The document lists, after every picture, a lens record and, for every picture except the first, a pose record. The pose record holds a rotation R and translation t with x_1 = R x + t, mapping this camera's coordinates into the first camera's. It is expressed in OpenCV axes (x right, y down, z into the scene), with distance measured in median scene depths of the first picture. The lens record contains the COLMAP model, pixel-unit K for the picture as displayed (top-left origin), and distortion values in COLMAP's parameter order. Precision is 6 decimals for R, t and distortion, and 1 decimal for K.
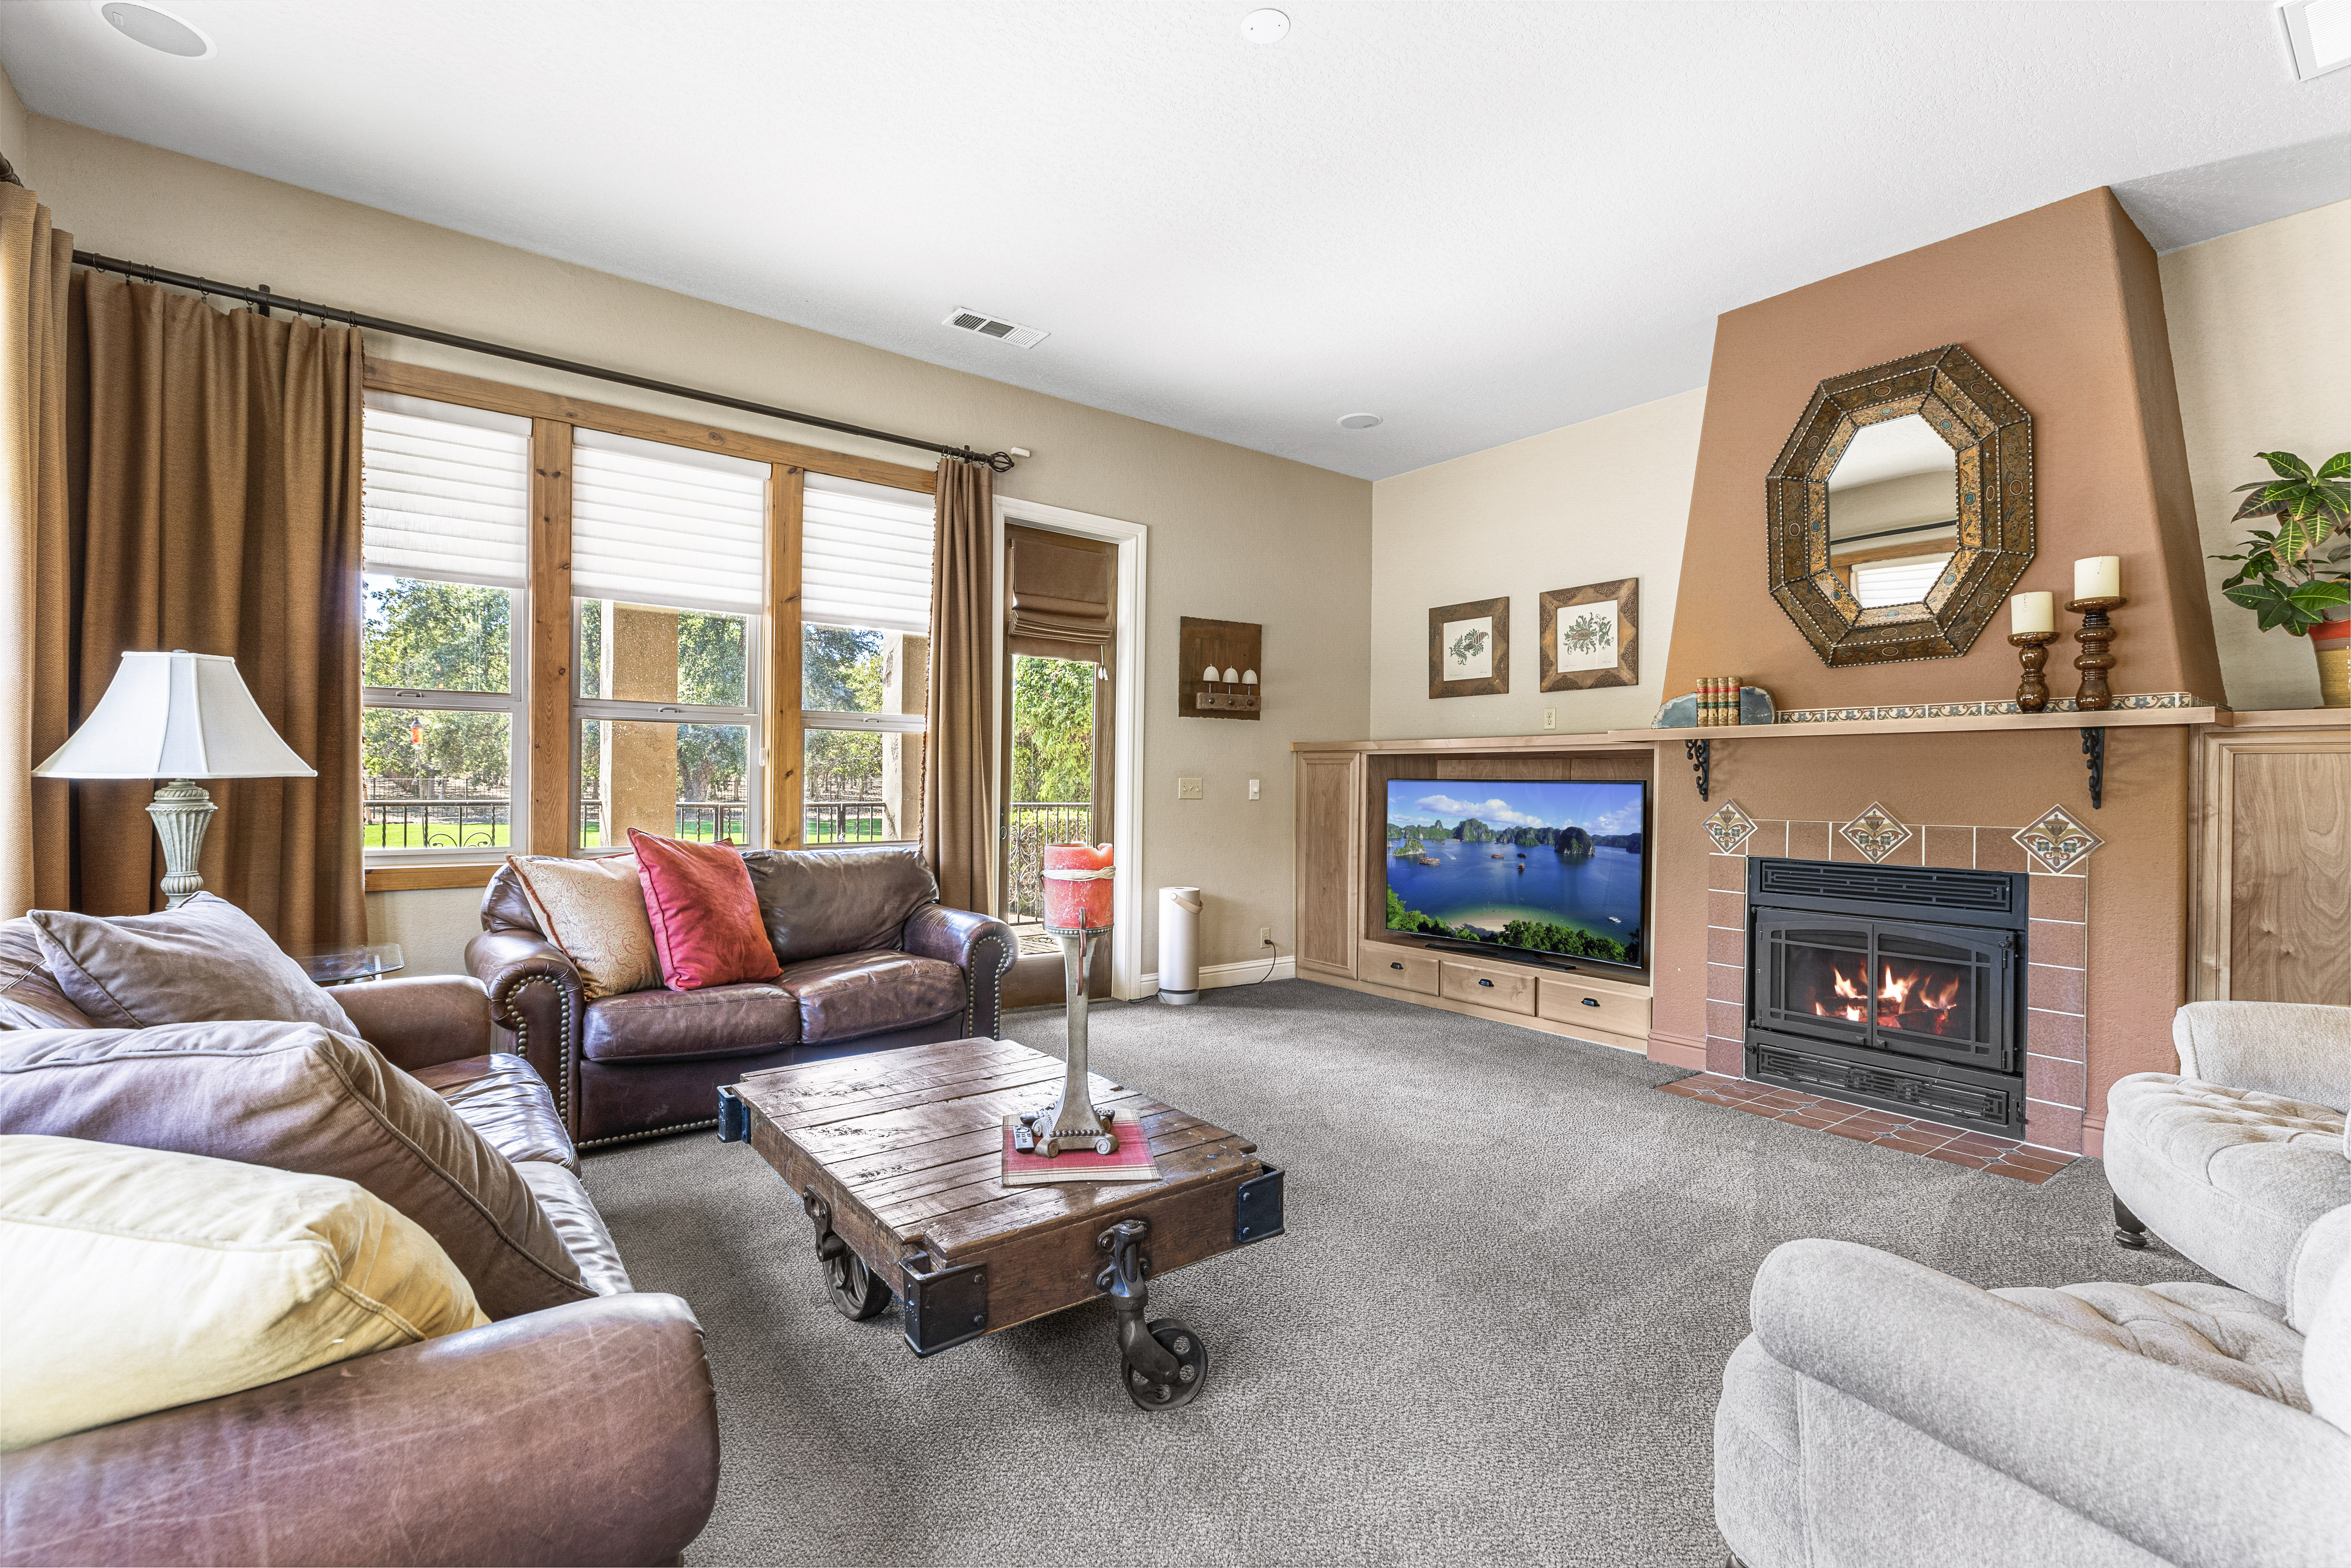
lens RADIAL K [[1056.5, 0, 1174.4], [0, 1056.5, 791.5], [0, 0, 1]] dist [-0.000099, 0.000075]
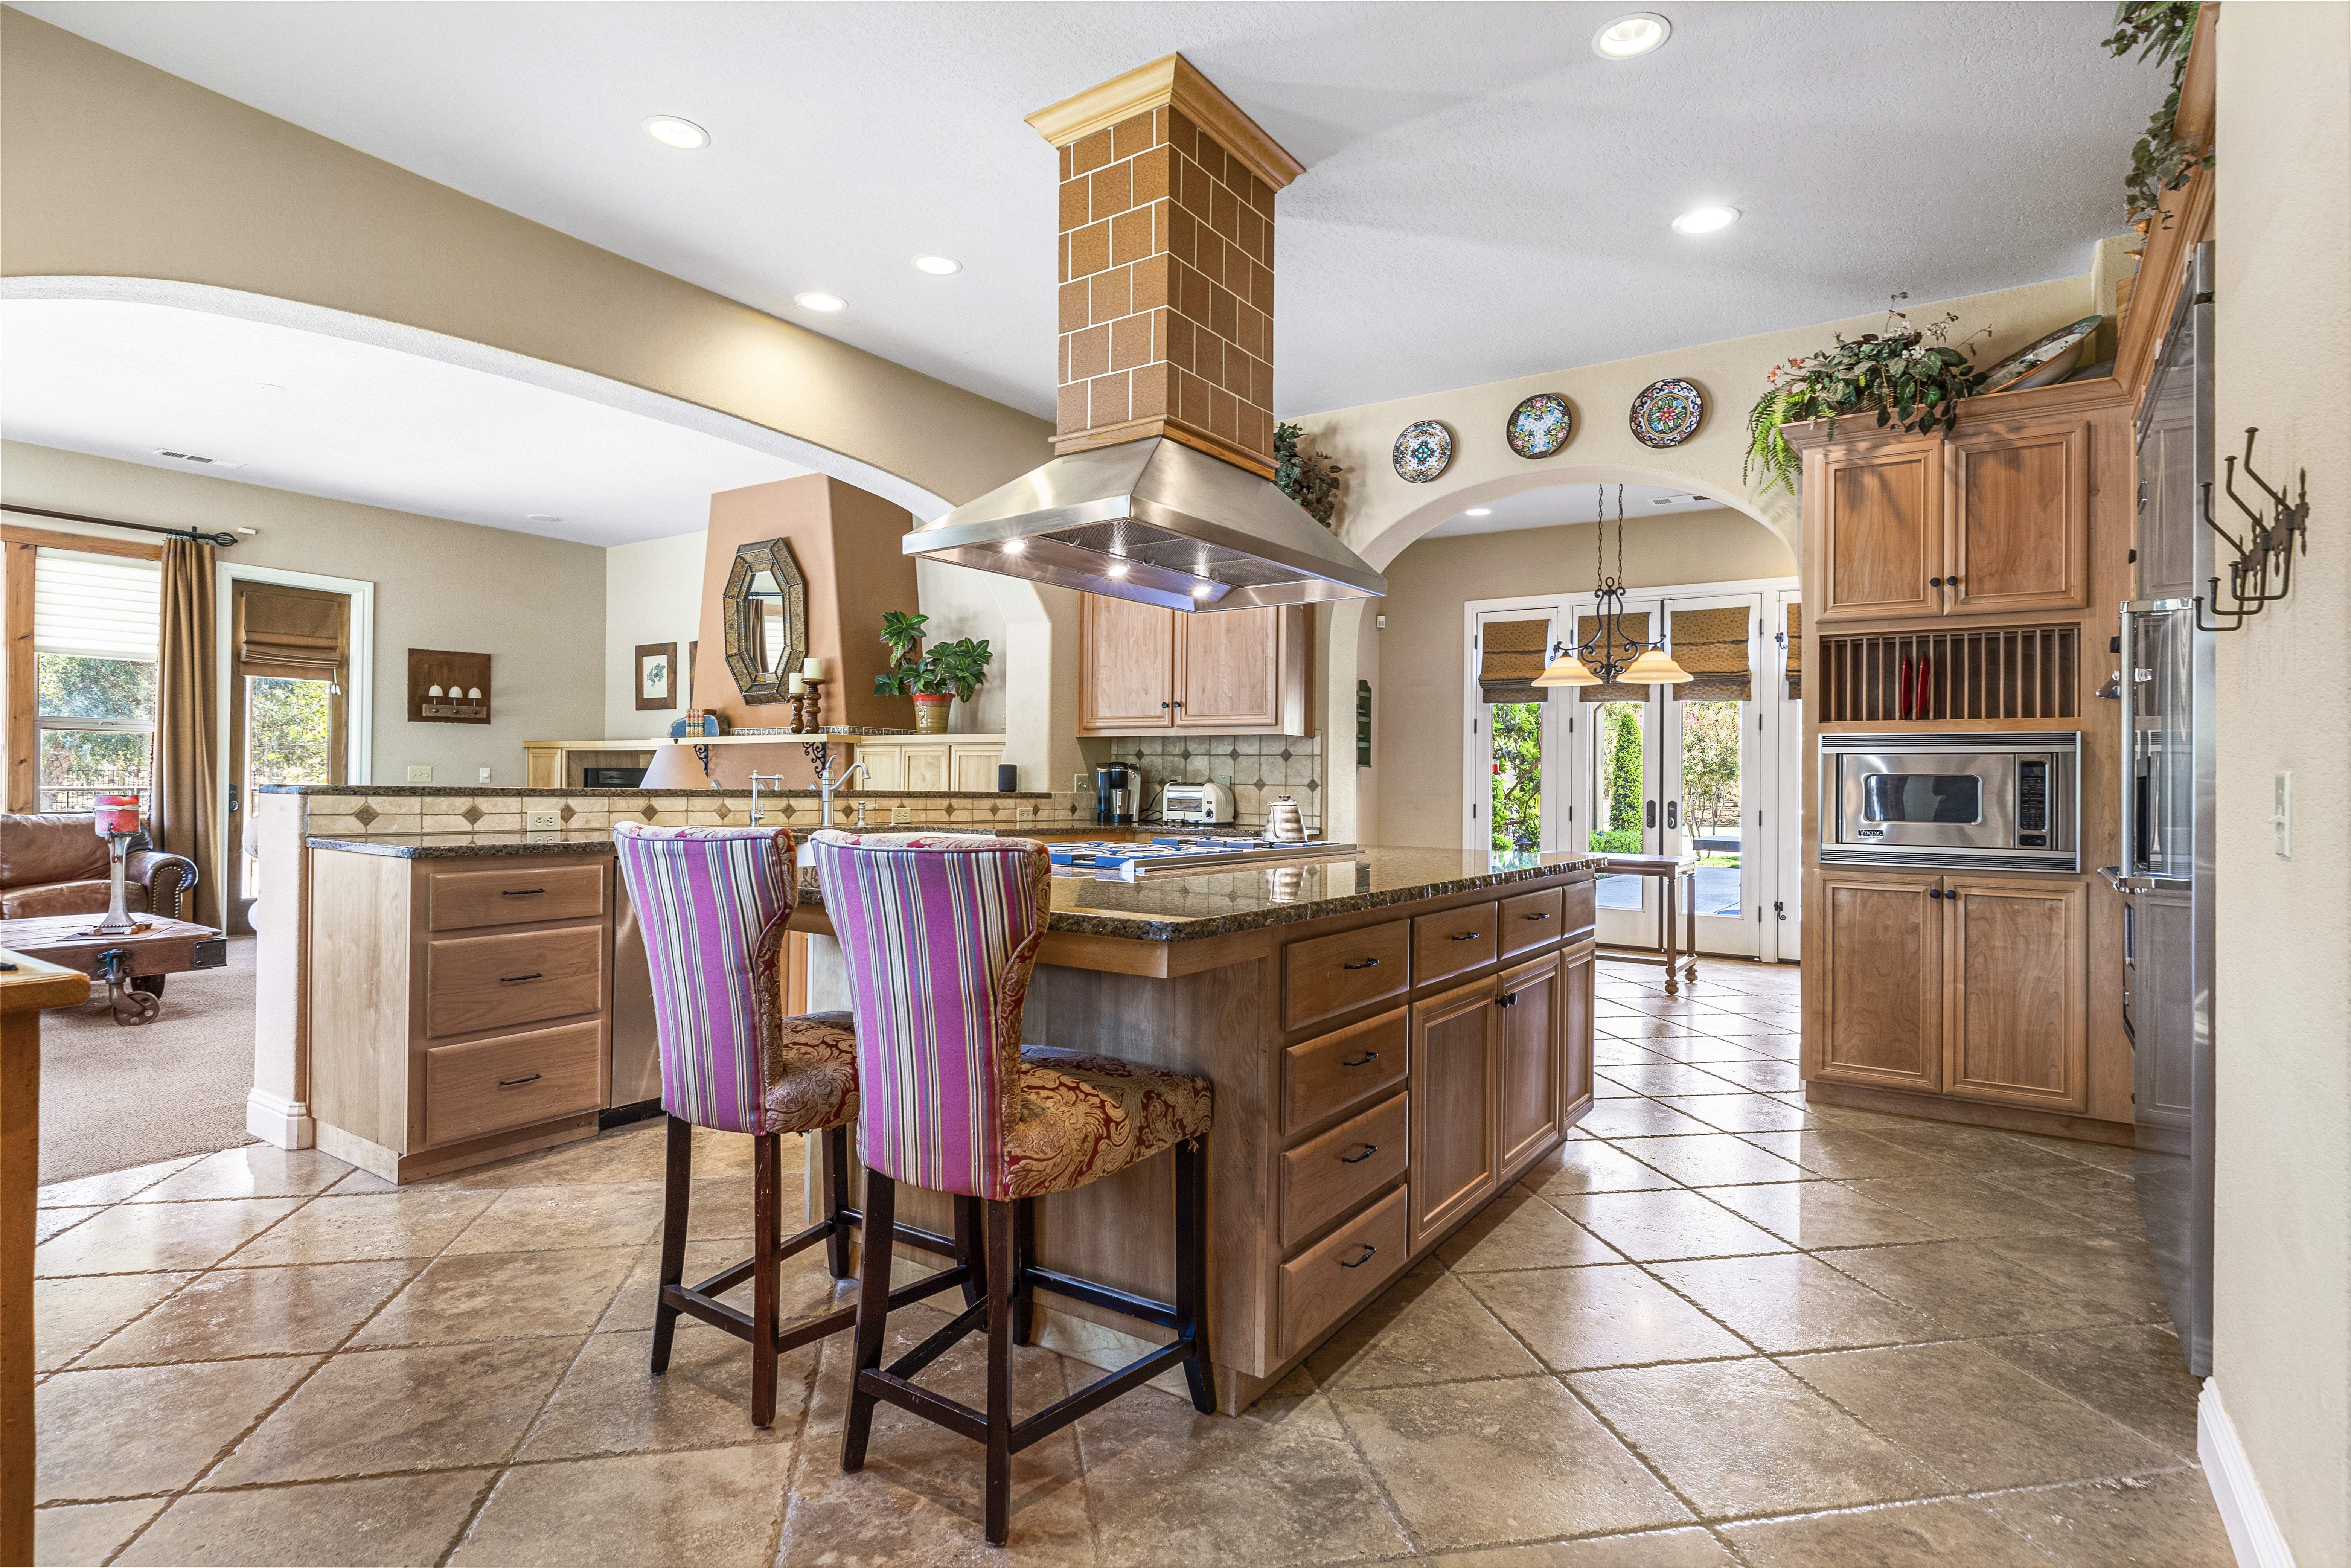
lens RADIAL K [[1173.8, 0, 1181.4], [0, 1173.8, 780.7], [0, 0, 1]] dist [-0.000025, 0.000077]
pose [[0.944974, 0.001302, 0.327142, 0.616925], [0.000049, 0.999992, -0.004122, 0.016807], [-0.327145, 0.003911, 0.944966, -1.037952]]
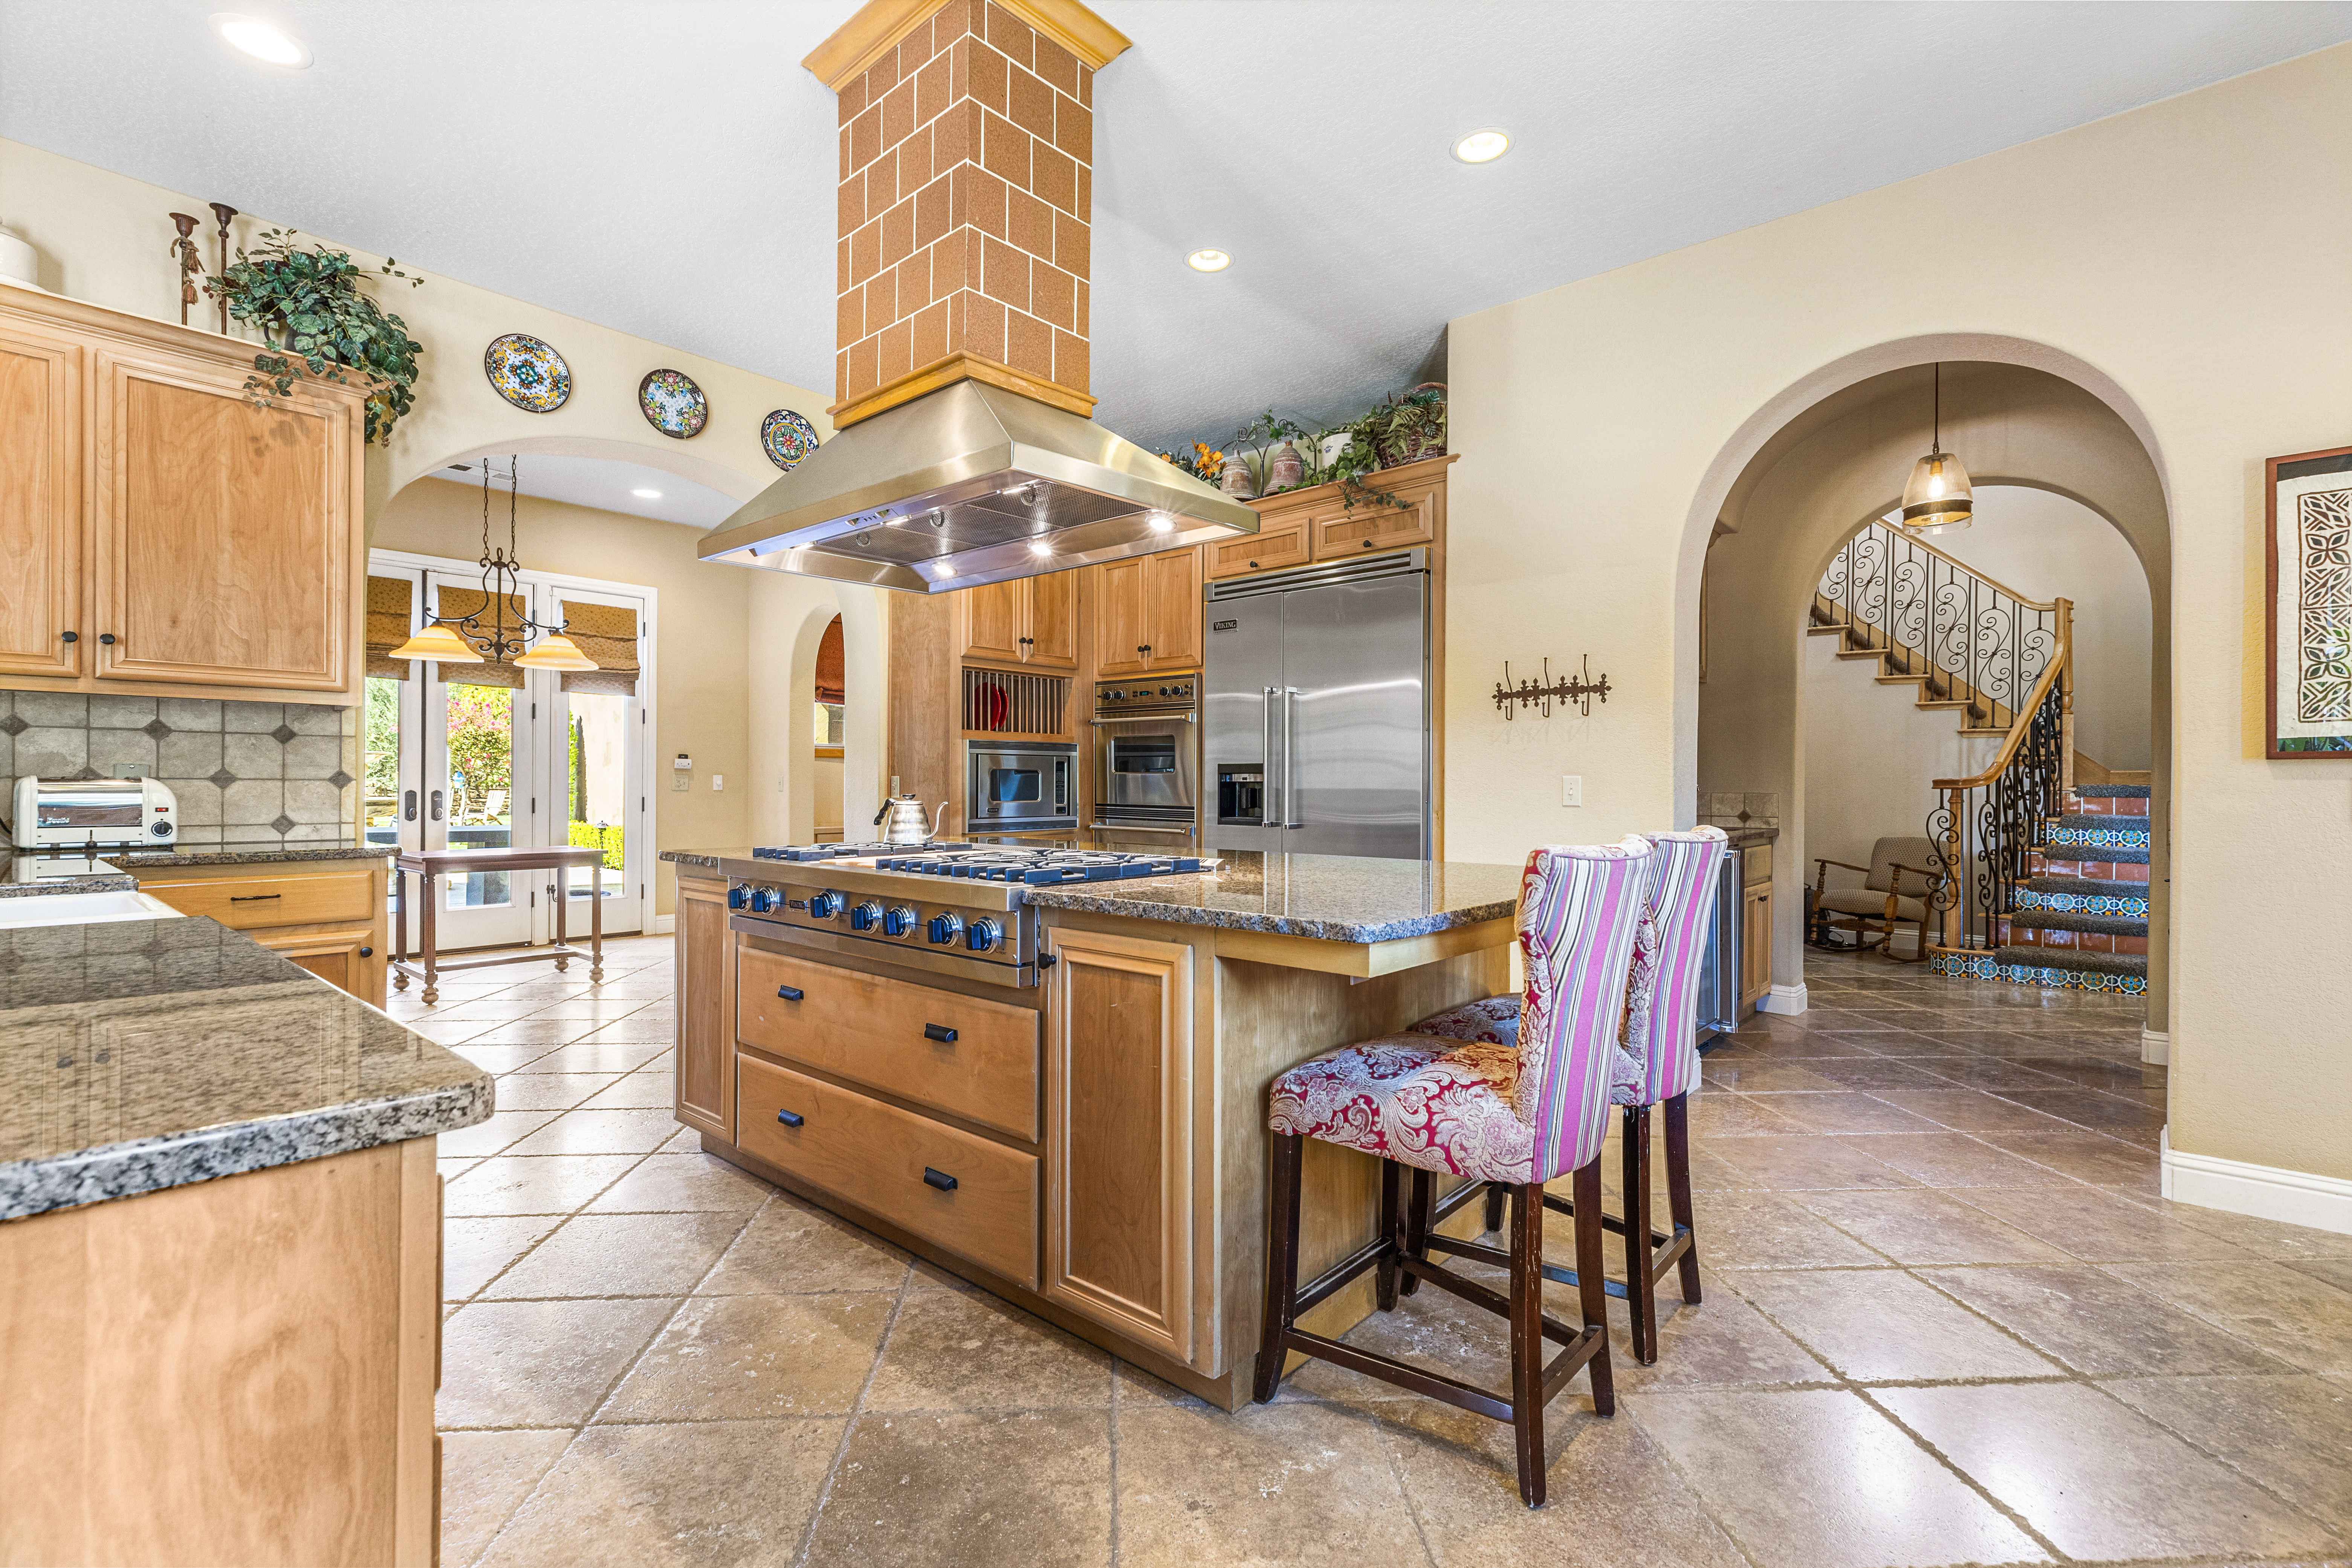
lens RADIAL K [[1056.9, 0, 1185.1], [0, 1056.9, 781.6], [0, 0, 1]] dist [-0.000099, 0.000075]
pose [[-0.209197, -0.013329, 0.977783, 0.206232], [-0.002069, 0.999911, 0.013188, 0.005089], [-0.977871, 0.000736, -0.209206, -0.254114]]
